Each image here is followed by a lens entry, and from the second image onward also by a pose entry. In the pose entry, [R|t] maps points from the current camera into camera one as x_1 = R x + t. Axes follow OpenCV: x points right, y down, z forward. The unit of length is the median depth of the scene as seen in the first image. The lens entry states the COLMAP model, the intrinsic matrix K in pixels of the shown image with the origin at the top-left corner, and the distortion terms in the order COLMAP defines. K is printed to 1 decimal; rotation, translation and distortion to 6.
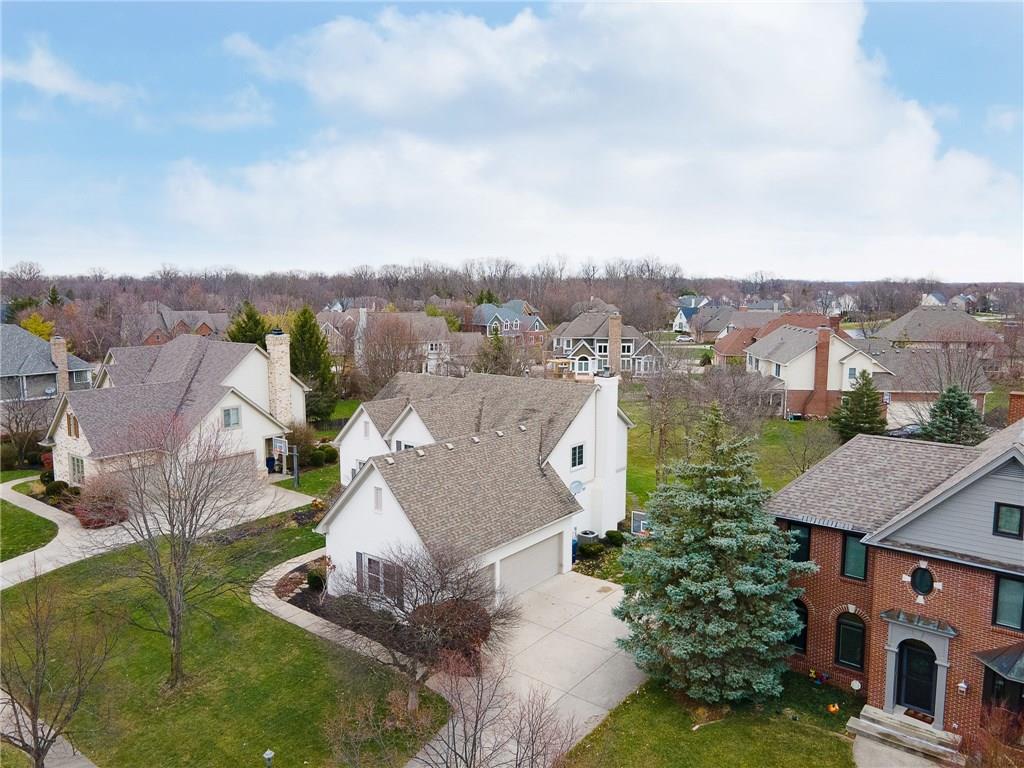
lens RADIAL K [[747.2, 0, 496.7], [0, 747.2, 385.1], [0, 0, 1]] dist [0.039774, 0.001207]
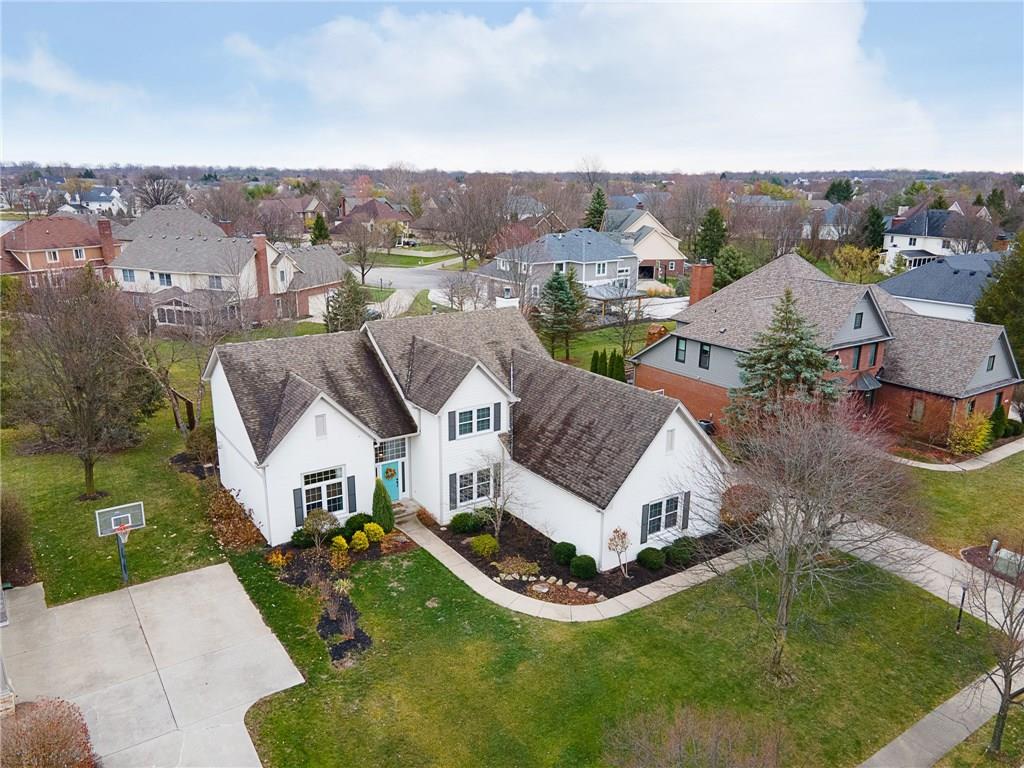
lens RADIAL K [[746.8, 0, 502.4], [0, 746.8, 383.4], [0, 0, 1]] dist [0.037654, 0.005860]
pose [[0.296712, -0.252799, 0.920899, -0.465869], [0.120638, 0.966522, 0.226454, -0.072631], [-0.947317, 0.043904, 0.317276, 0.367521]]
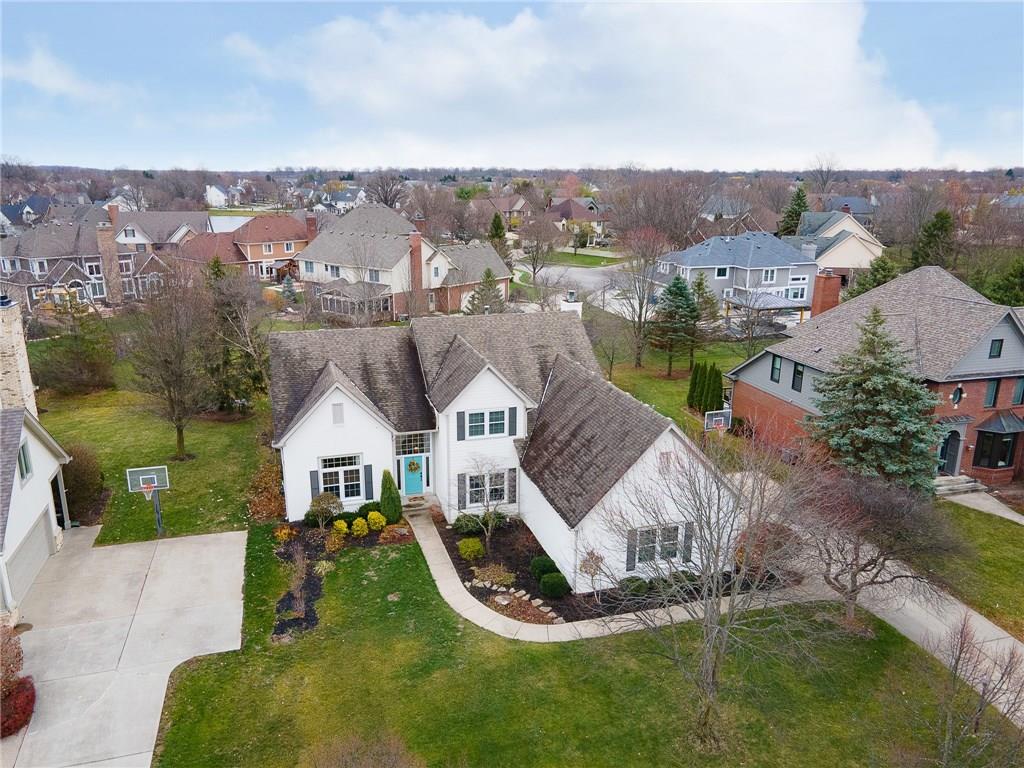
lens RADIAL K [[746.8, 0, 502.4], [0, 746.8, 383.4], [0, 0, 1]] dist [0.037654, 0.005860]
pose [[0.569952, -0.217981, 0.792237, -0.405160], [0.104577, 0.975572, 0.193190, -0.059513], [-0.814996, -0.027259, 0.578825, 0.260290]]
